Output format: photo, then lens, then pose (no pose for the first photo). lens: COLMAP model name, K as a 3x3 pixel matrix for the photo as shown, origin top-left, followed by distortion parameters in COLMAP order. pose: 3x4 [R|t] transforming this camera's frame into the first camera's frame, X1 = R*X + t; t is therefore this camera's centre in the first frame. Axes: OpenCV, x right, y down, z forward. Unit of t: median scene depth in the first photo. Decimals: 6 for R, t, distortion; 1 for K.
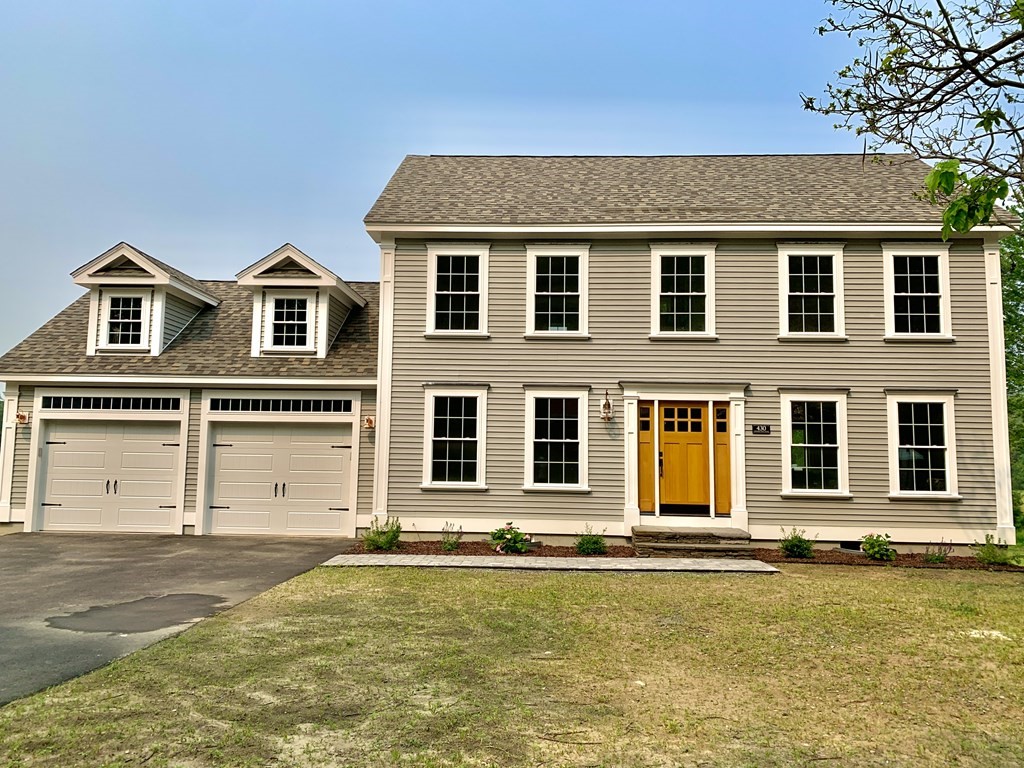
lens RADIAL K [[782.6, 0, 490.7], [0, 782.6, 375.5], [0, 0, 1]] dist [0.056501, -0.042160]
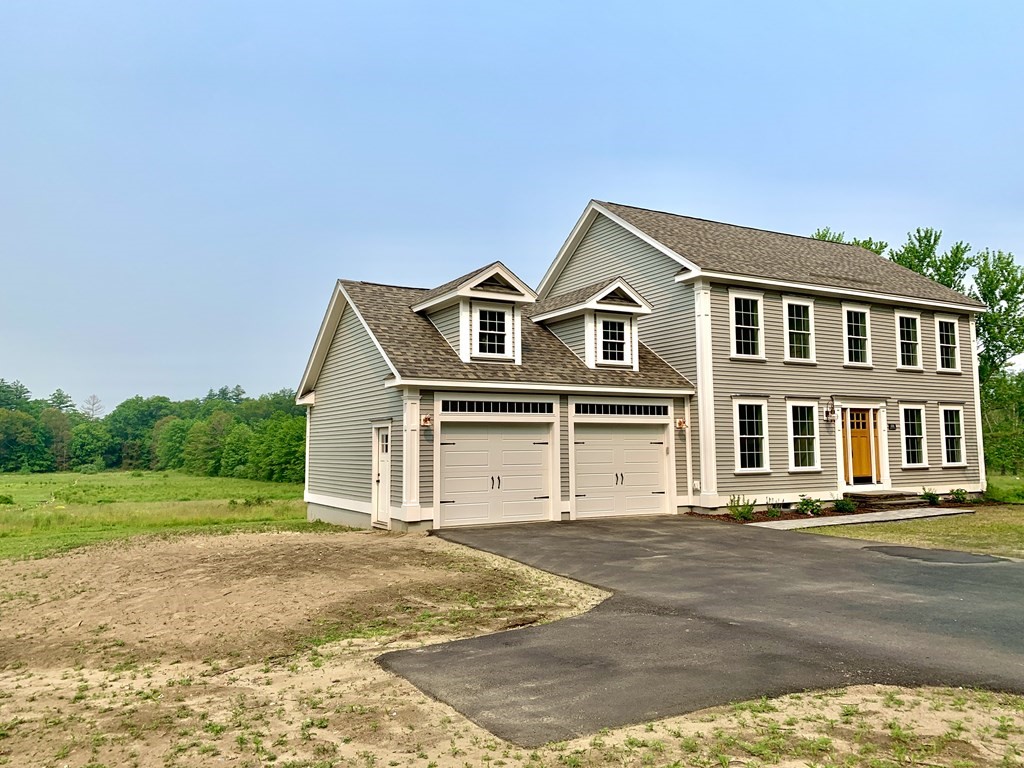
lens RADIAL K [[782.6, 0, 511.2], [0, 782.6, 380.0], [0, 0, 1]] dist [0.056501, -0.042160]
pose [[0.850536, 0.022592, 0.525431, -1.118862], [-0.031692, 0.999463, 0.008327, -0.013694], [-0.524960, -0.023735, 0.850796, 0.061508]]
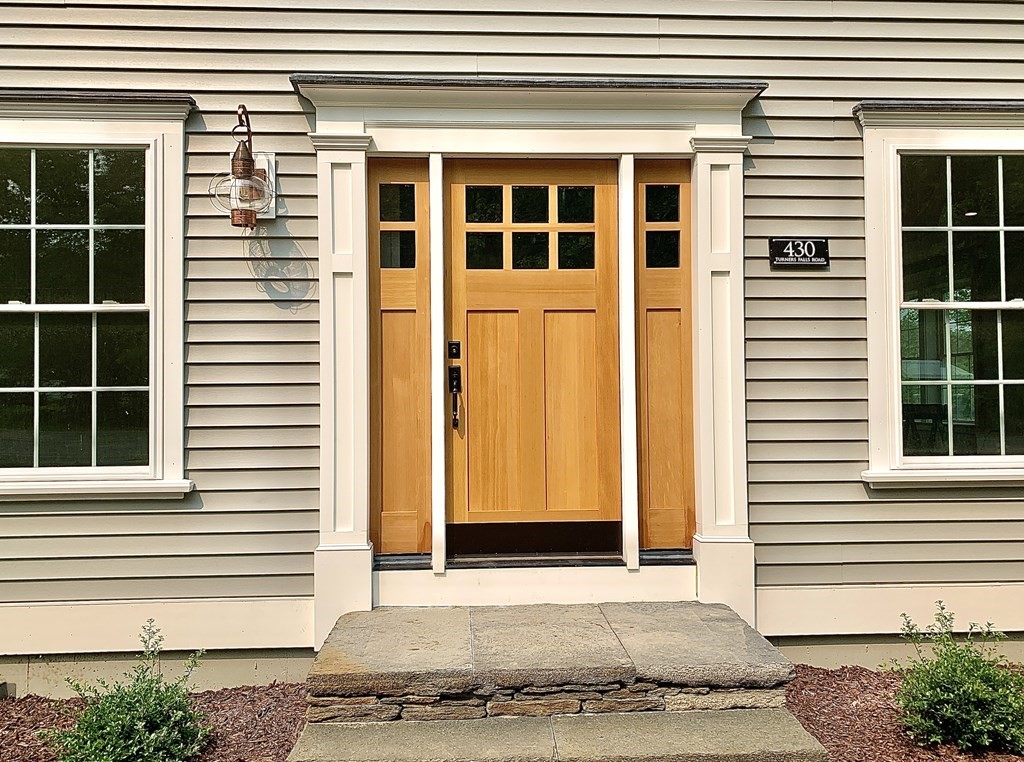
lens RADIAL K [[782.6, 0, 488.3], [0, 782.6, 384.9], [0, 0, 1]] dist [0.056501, -0.042160]
pose [[0.995259, -0.023550, 0.094370, 0.201398], [0.015420, 0.996178, 0.085969, 0.088484], [-0.096034, -0.084107, 0.991818, 0.715650]]
